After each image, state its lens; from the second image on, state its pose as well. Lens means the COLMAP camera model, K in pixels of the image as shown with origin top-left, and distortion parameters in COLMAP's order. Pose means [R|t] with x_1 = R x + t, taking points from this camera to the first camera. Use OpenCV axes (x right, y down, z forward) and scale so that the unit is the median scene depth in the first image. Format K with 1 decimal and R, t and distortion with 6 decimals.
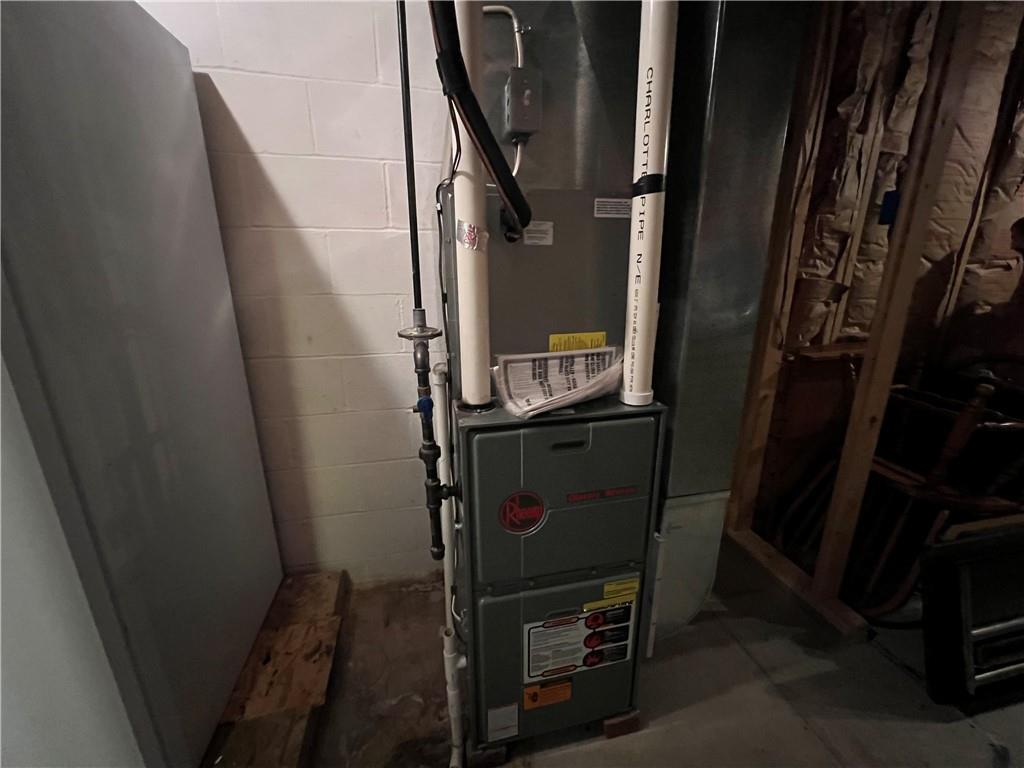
lens RADIAL K [[410.7, 0, 511.0], [0, 410.7, 382.4], [0, 0, 1]] dist [-0.003762, 0.000997]
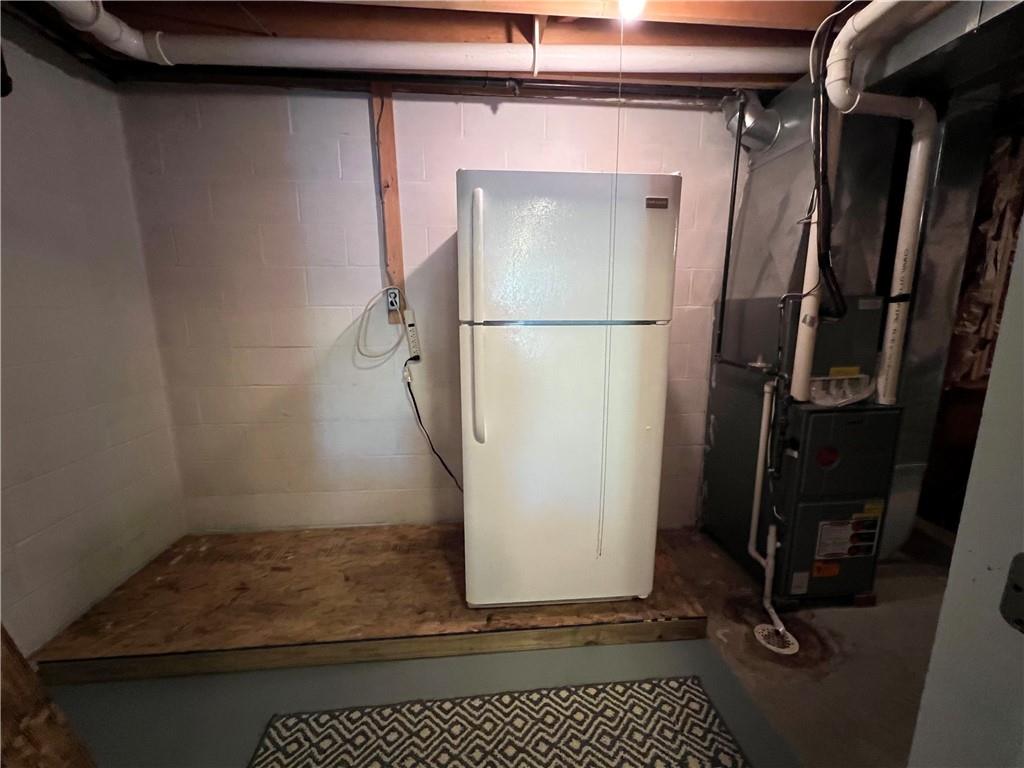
lens RADIAL K [[410.7, 0, 512.8], [0, 410.7, 383.0], [0, 0, 1]] dist [-0.003762, 0.000997]
pose [[0.991068, 0.022531, -0.131441, -0.844062], [-0.034057, 0.995703, -0.086117, 0.128272], [0.128936, 0.089824, 0.987576, -0.809963]]
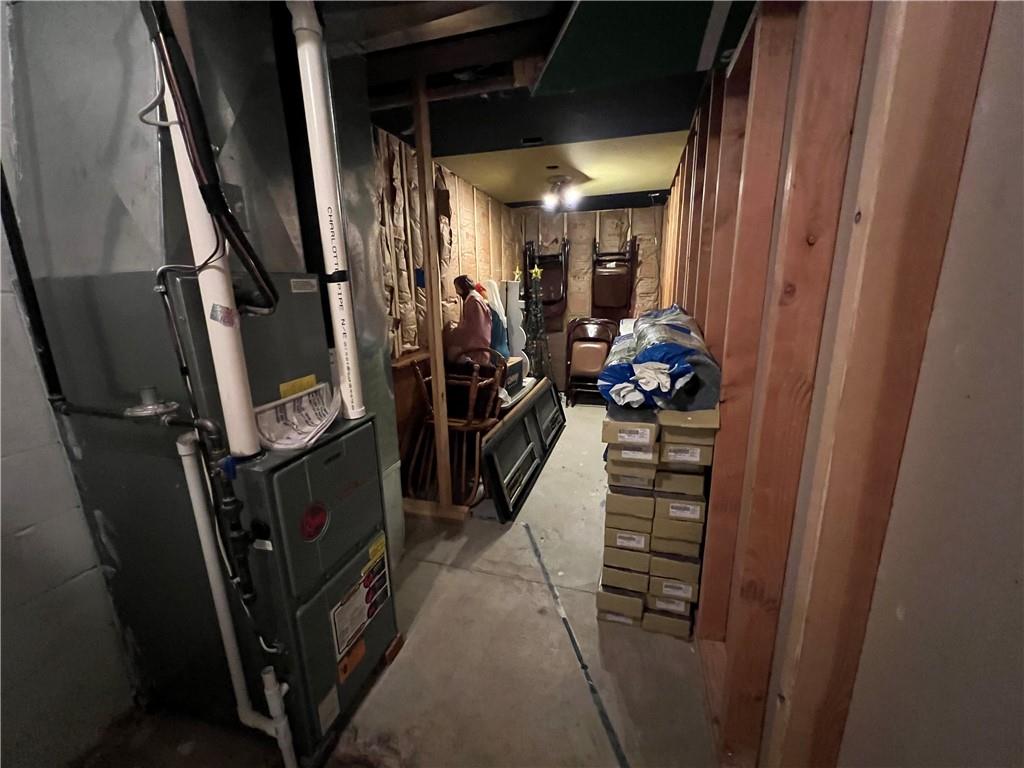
lens RADIAL K [[410.7, 0, 512.3], [0, 410.7, 383.6], [0, 0, 1]] dist [-0.003762, 0.000997]
pose [[0.487198, -0.206762, 0.848462, -0.460848], [0.252945, 0.963331, 0.089510, -0.038935], [-0.835857, 0.171005, 0.521633, -0.177303]]
